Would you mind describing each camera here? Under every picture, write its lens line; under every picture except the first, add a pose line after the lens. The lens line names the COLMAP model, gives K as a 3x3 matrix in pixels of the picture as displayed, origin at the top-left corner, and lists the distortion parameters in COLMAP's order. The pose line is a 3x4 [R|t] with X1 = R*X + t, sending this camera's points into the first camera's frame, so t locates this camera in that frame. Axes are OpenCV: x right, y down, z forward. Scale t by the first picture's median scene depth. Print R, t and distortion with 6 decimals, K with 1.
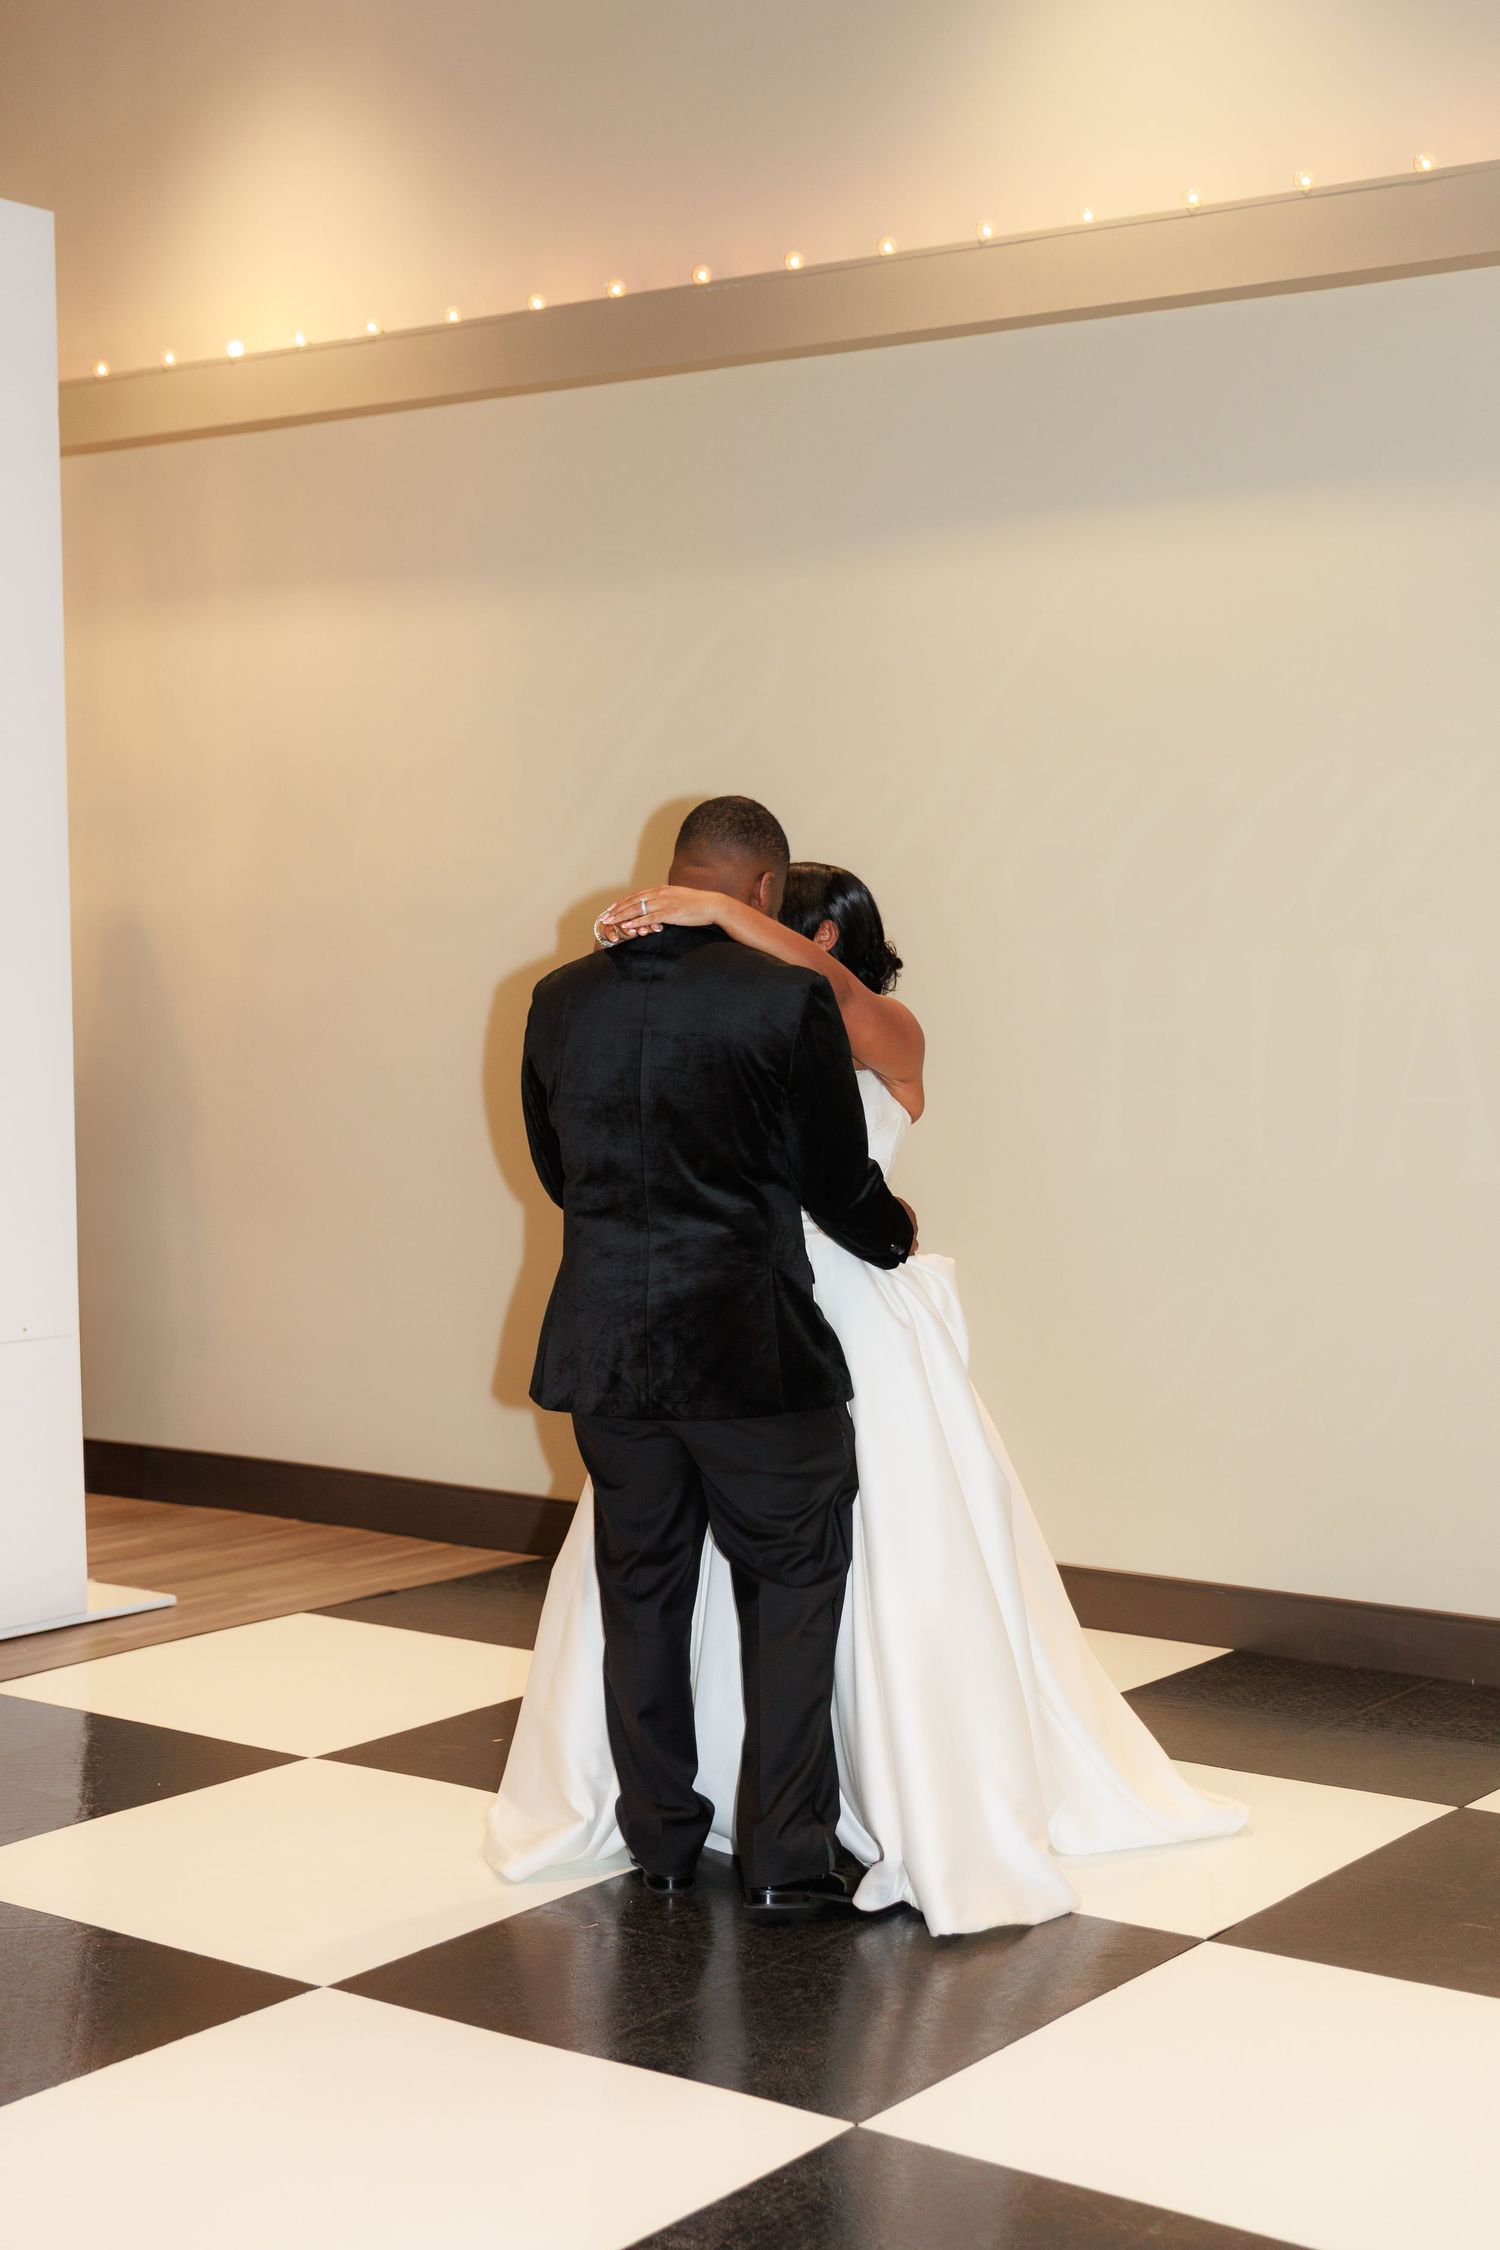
lens RADIAL K [[3250.9, 0, 732.5], [0, 3250.9, 1056.4], [0, 0, 1]] dist [-0.017104, 0.000000]
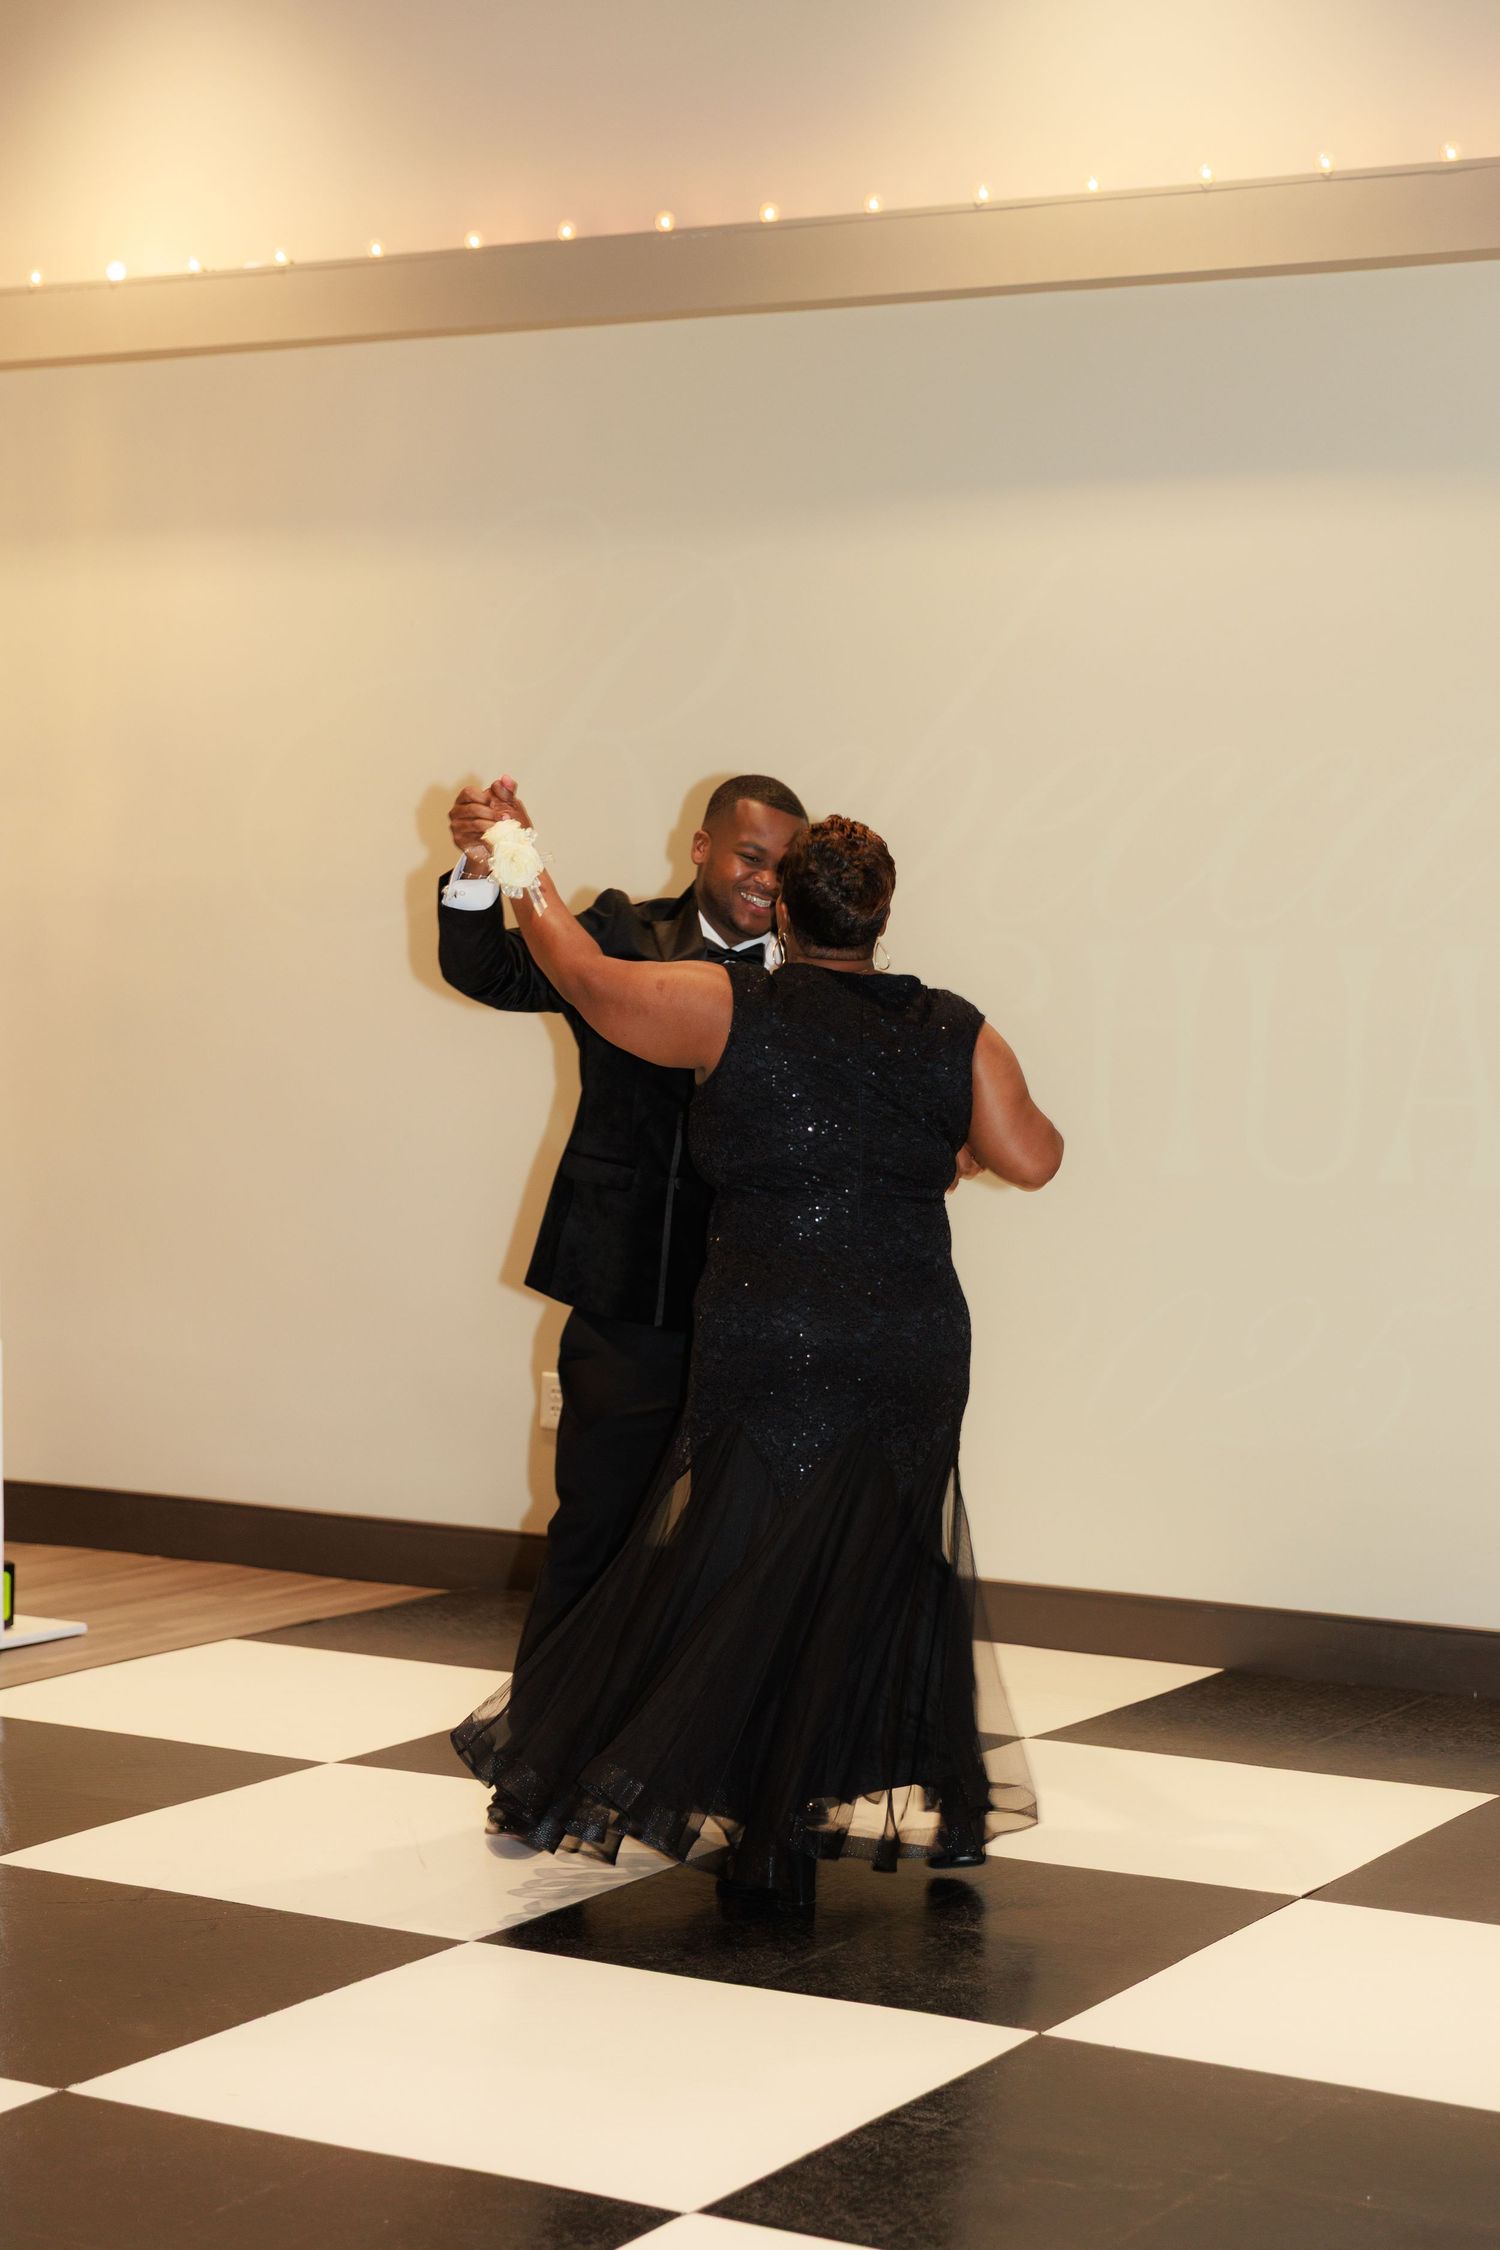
lens RADIAL K [[4047.1, 0, 759.7], [0, 4047.1, 1104.9], [0, 0, 1]] dist [-0.029466, 0.000000]
pose [[0.993250, 0.014286, 0.115107, -0.113717], [-0.014811, 0.999883, 0.003706, 0.010378], [-0.115041, -0.005386, 0.993346, -0.167876]]
